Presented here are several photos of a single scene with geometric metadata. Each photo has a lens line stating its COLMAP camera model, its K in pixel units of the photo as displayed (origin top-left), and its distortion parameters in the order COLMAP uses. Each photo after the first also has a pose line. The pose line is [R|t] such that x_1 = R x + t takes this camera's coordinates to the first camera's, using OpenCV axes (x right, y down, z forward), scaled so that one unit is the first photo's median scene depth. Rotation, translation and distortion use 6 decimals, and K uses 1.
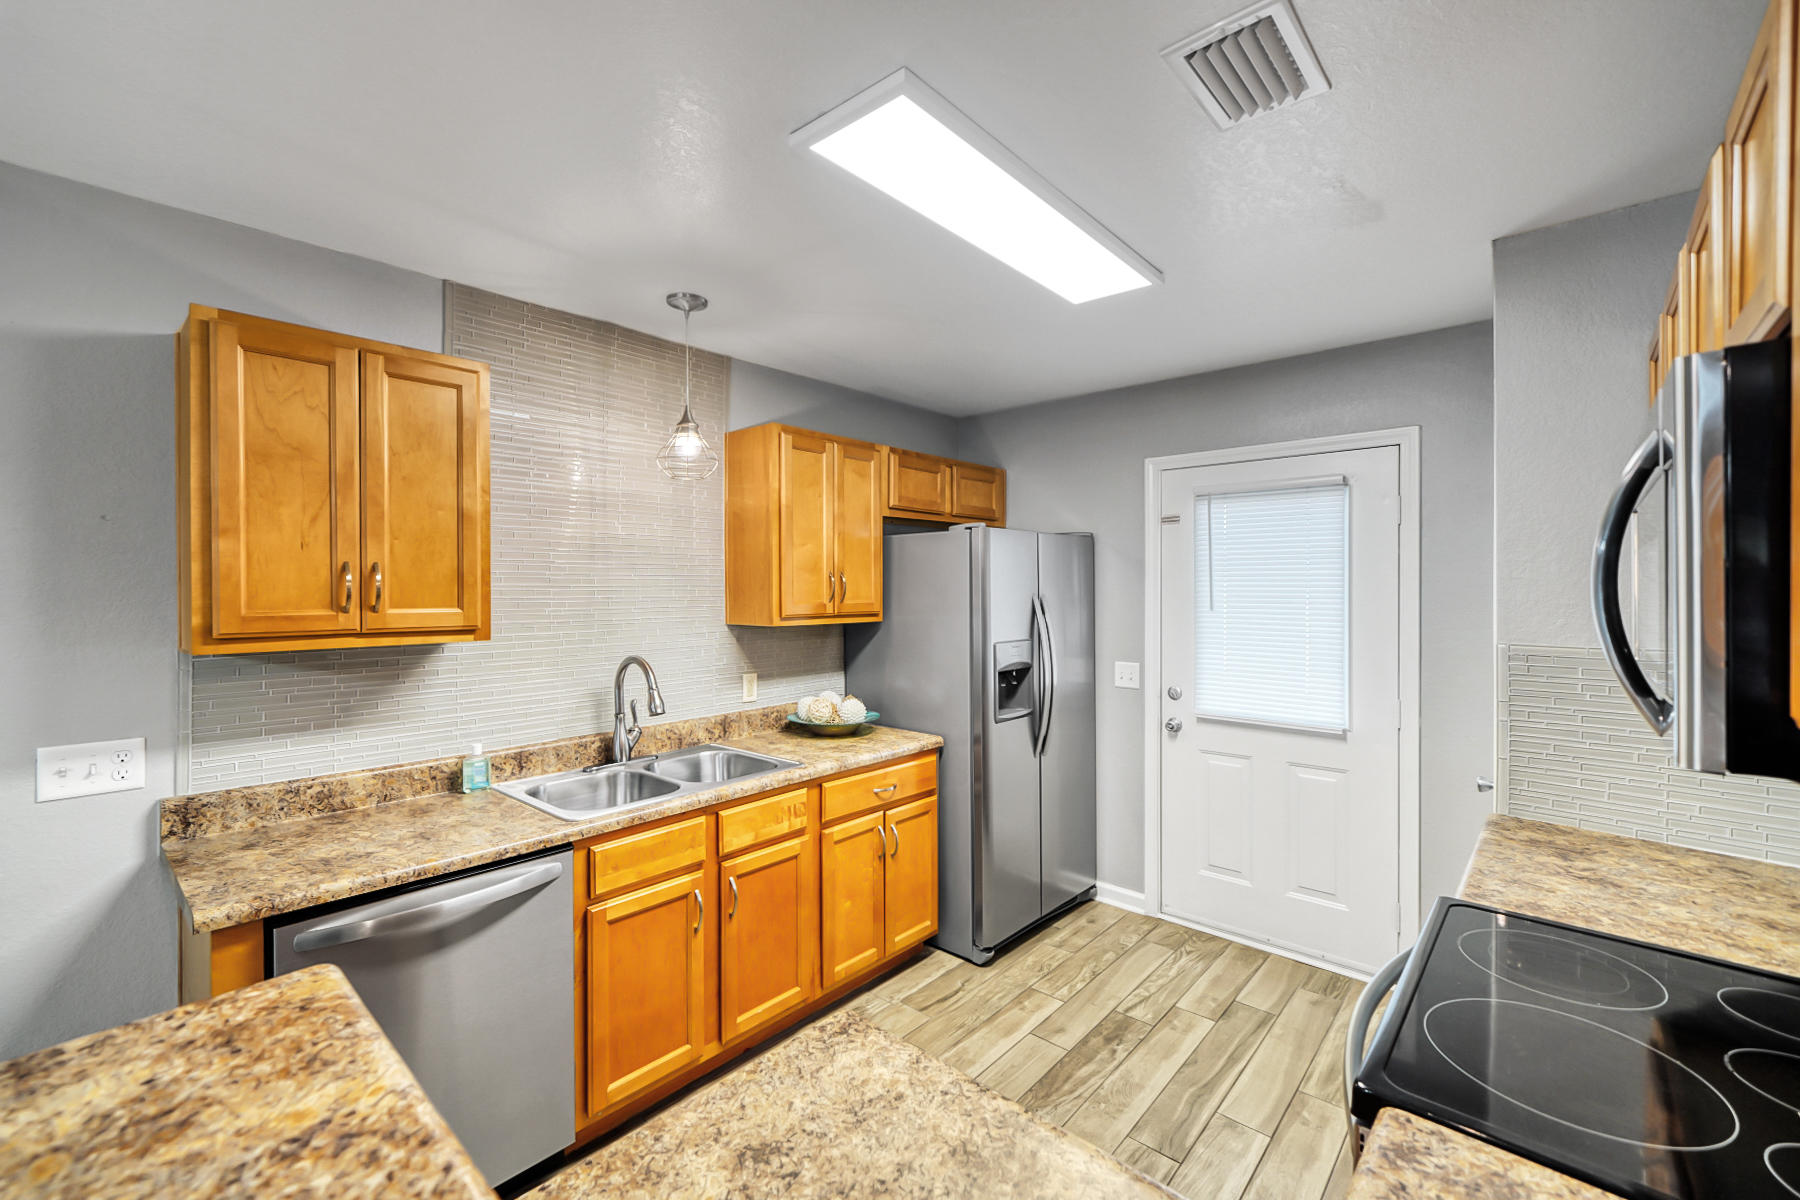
lens RADIAL K [[734.6, 0, 868.8], [0, 734.6, 588.5], [0, 0, 1]] dist [-0.005618, 0.001605]
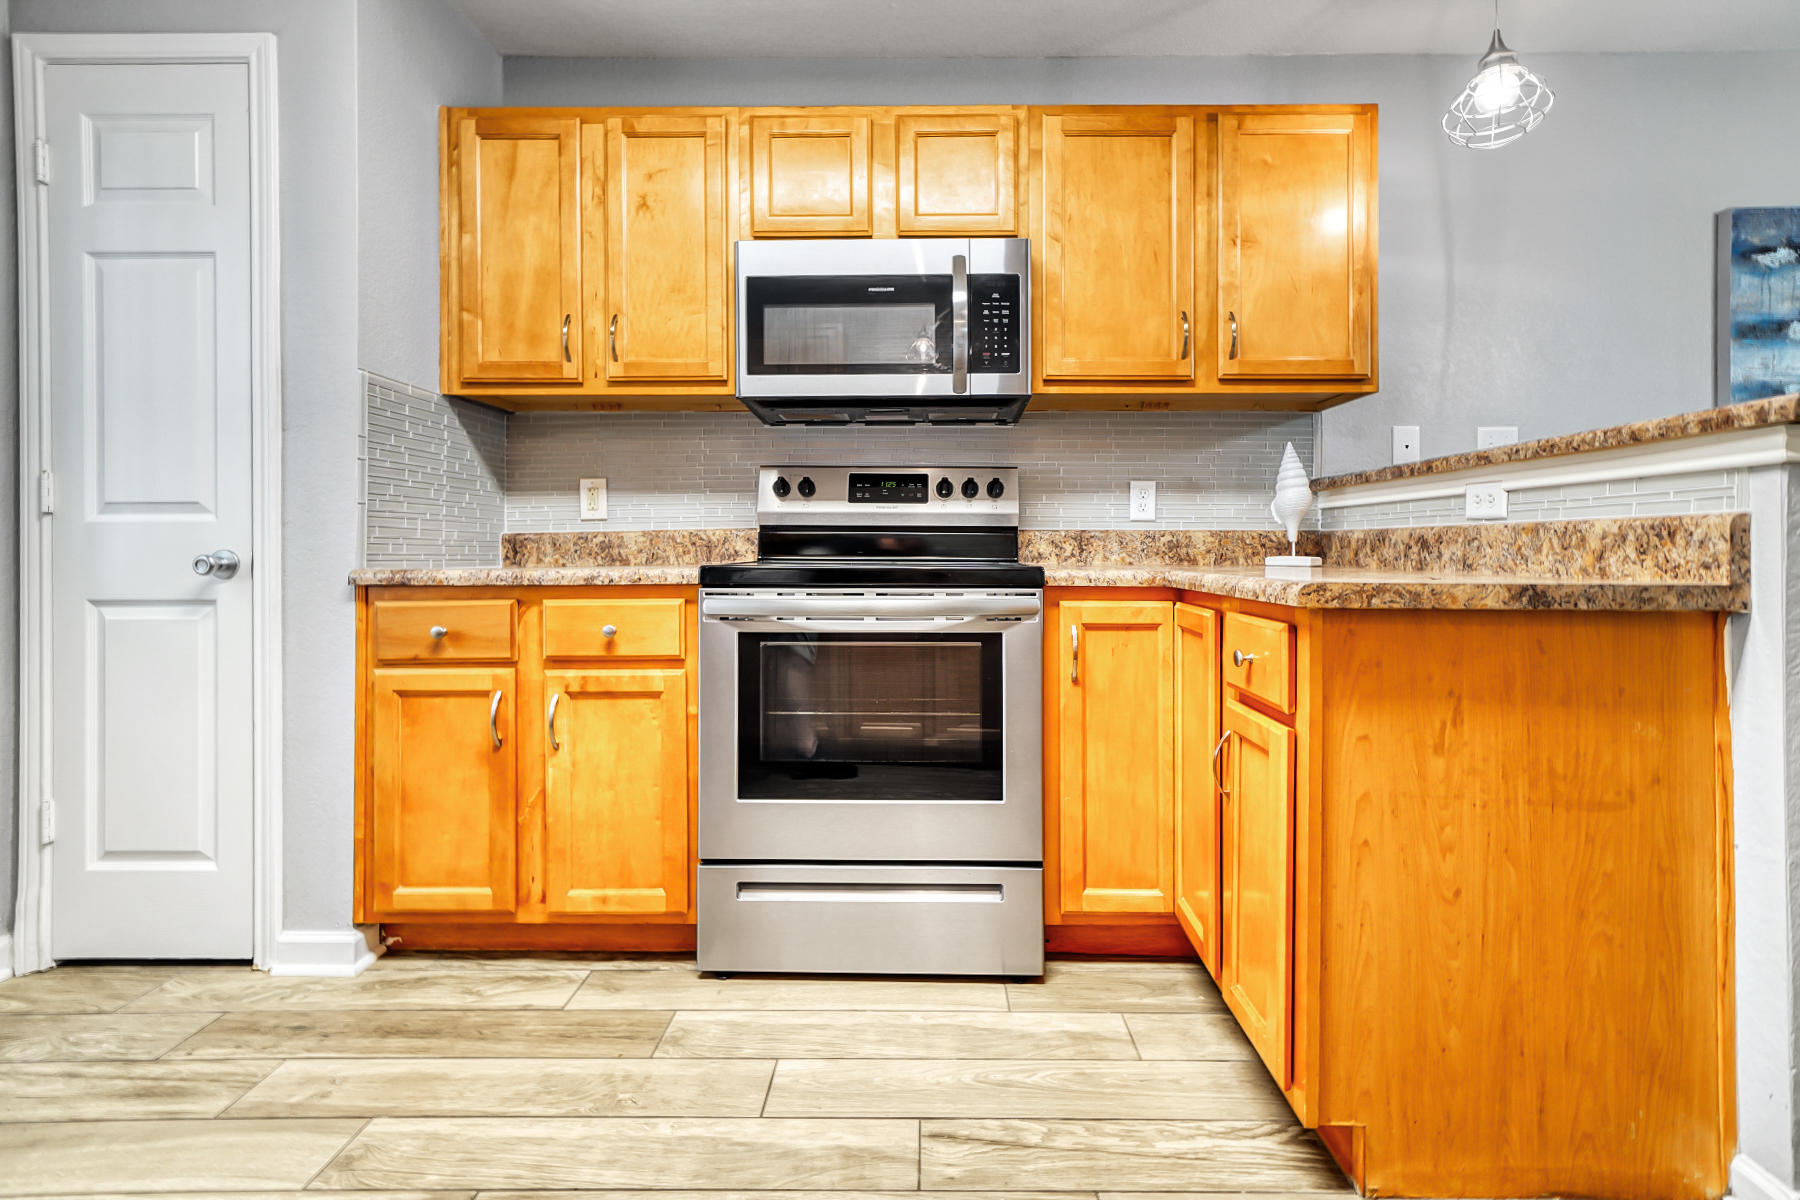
lens RADIAL K [[806.9, 0, 919.3], [0, 806.9, 543.5], [0, 0, 1]] dist [0.001328, 0.003432]
pose [[-0.682259, 0.008058, 0.731066, -0.190782], [0.001667, 0.999954, -0.009467, 0.209281], [-0.731109, -0.005240, -0.682241, 0.845187]]
